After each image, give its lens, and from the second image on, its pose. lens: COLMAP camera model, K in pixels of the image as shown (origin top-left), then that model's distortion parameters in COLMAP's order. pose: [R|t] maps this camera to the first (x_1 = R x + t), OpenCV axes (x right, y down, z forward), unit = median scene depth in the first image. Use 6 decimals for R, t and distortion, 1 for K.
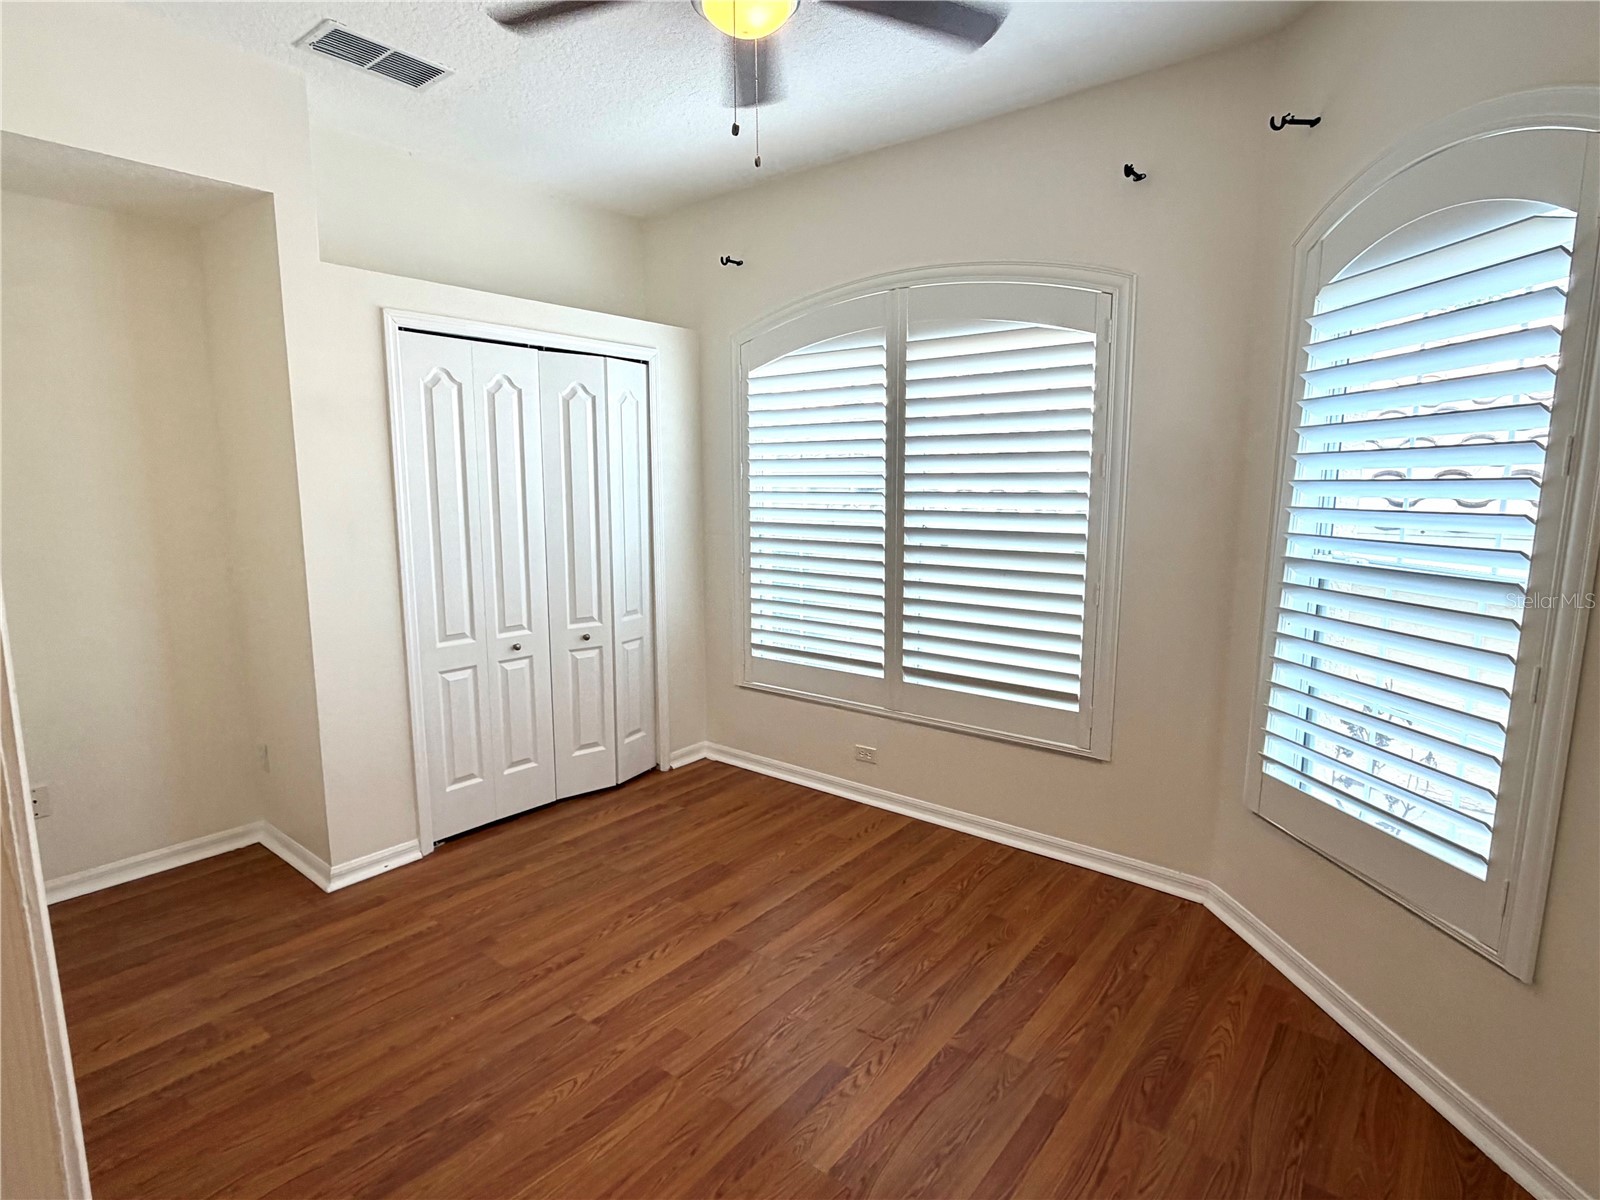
lens RADIAL K [[841.4, 0, 800.4], [0, 841.4, 603.4], [0, 0, 1]] dist [-0.001540, -0.000227]
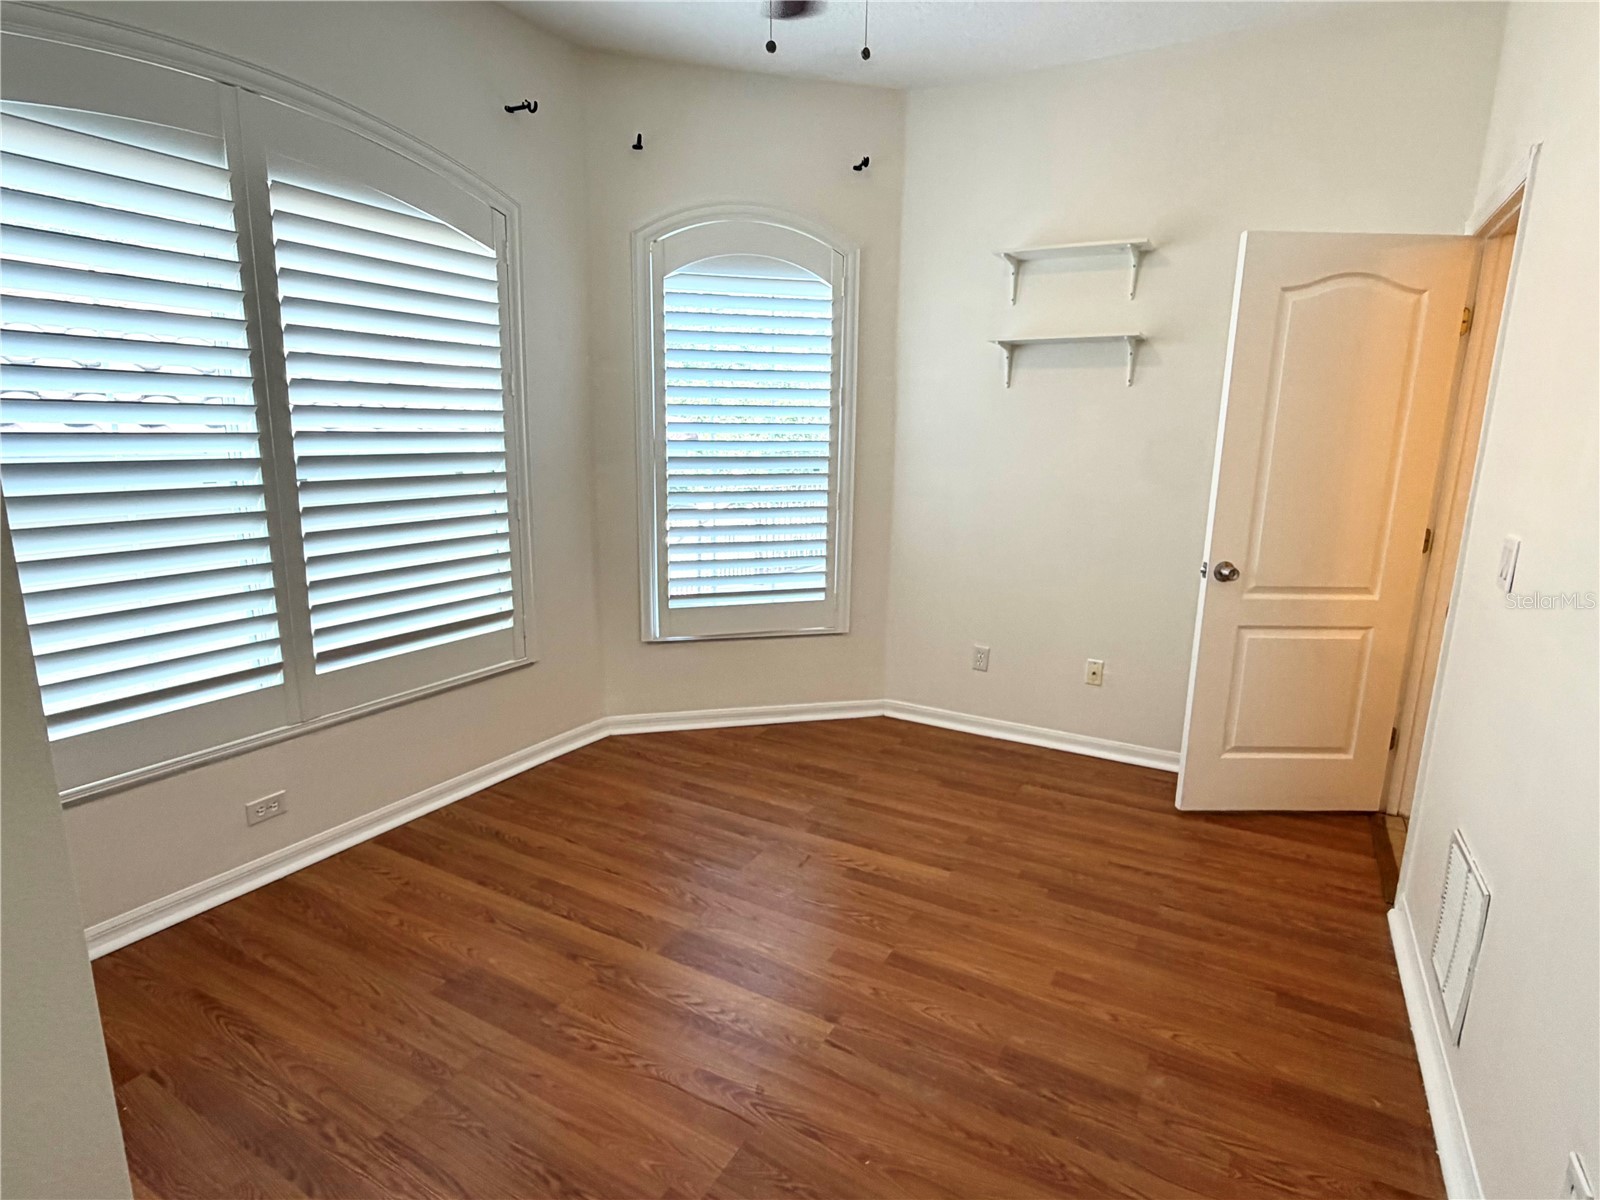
lens RADIAL K [[852.6, 0, 805.0], [0, 852.6, 595.1], [0, 0, 1]] dist [0.000913, -0.002536]
pose [[-0.170752, -0.193021, 0.966223, -0.781727], [0.127822, 0.967998, 0.215965, -0.093647], [-0.976988, 0.160381, -0.140616, 0.844008]]
